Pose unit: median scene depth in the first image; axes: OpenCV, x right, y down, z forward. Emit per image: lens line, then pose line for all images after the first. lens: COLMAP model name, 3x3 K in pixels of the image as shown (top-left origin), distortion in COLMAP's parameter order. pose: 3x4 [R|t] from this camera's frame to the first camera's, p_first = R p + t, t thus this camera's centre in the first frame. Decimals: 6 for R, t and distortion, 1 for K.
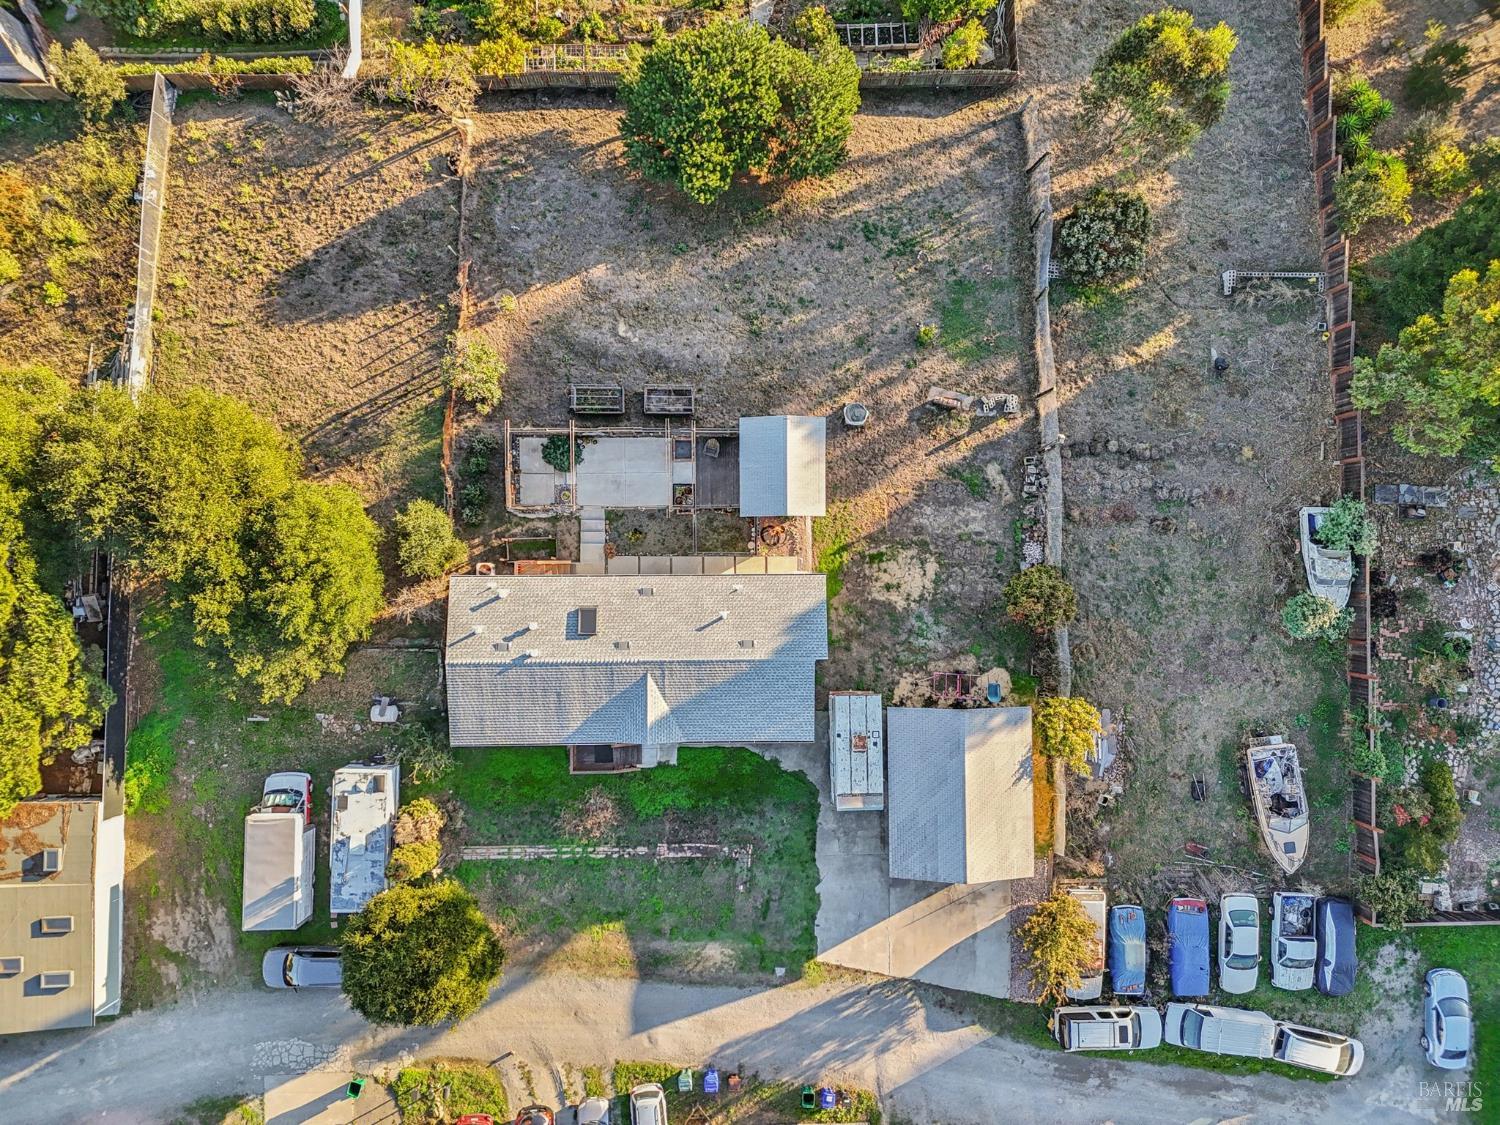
lens RADIAL K [[1089.8, 0, 750.0], [0, 1089.8, 562.5], [0, 0, 1]] dist [0.078382, -0.083322]
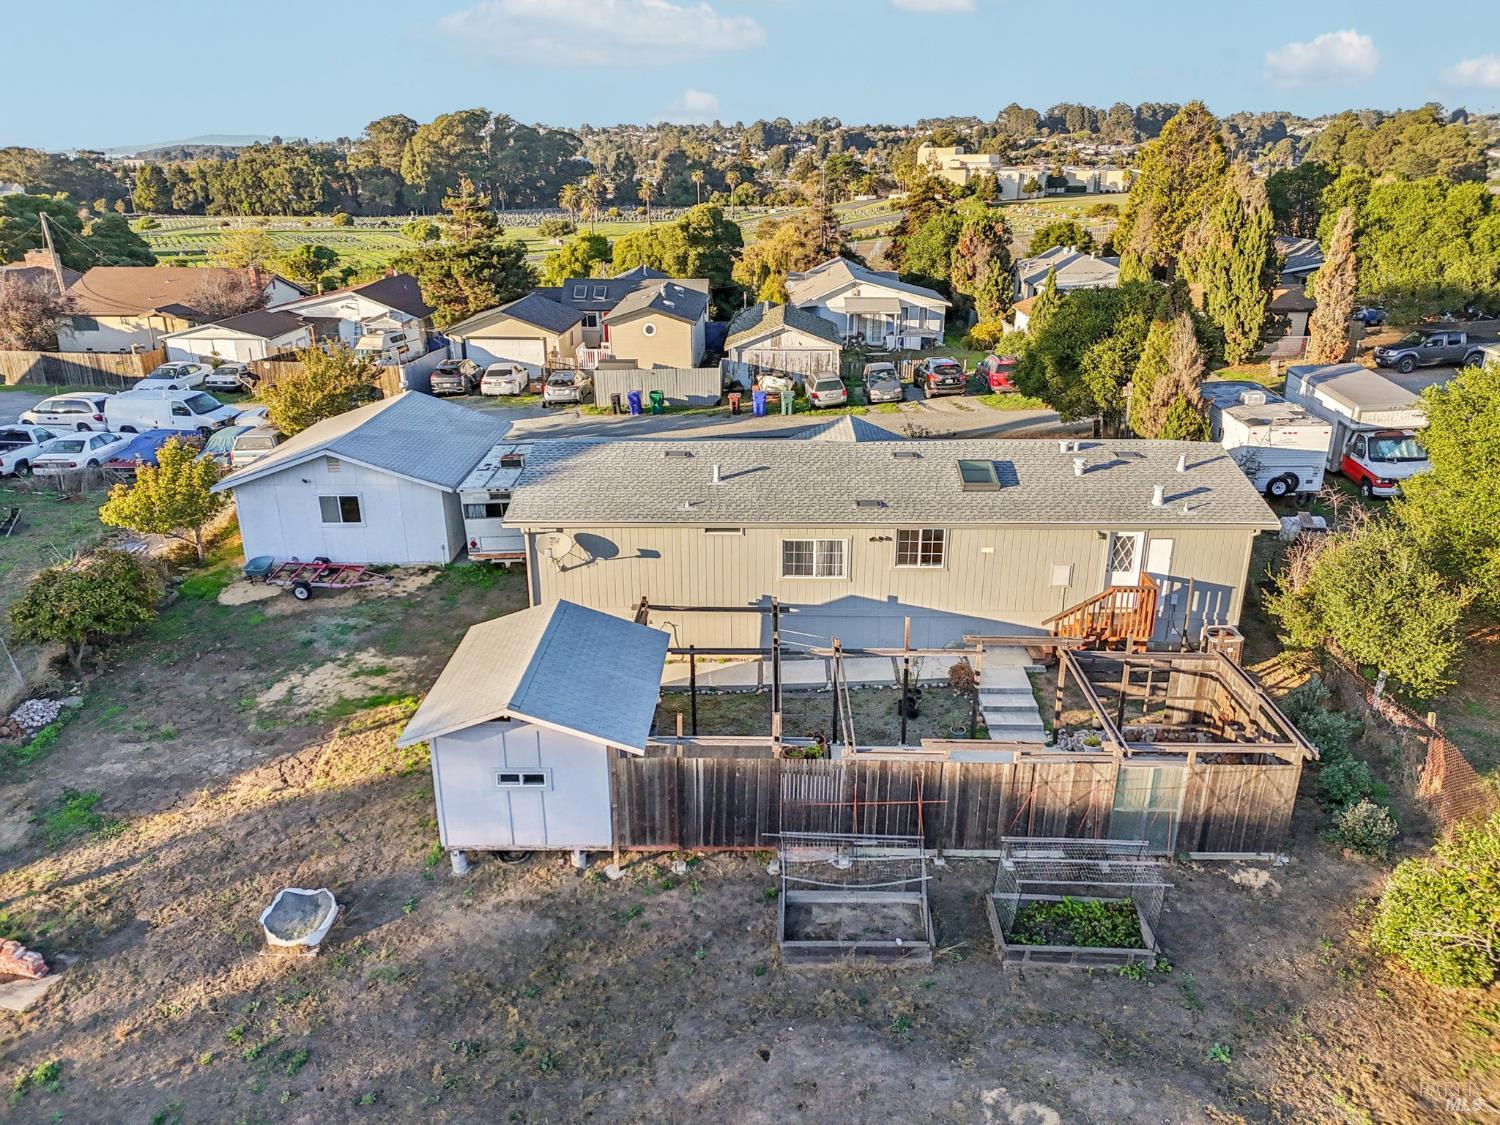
lens RADIAL K [[1094.0, 0, 752.9], [0, 1094.0, 565.1], [0, 0, 1]] dist [0.066878, -0.059056]
pose [[-0.999571, -0.018557, 0.022644, -0.051478], [0.027637, -0.342833, 0.938990, -0.427435], [-0.009662, 0.939213, 0.343199, 0.801748]]
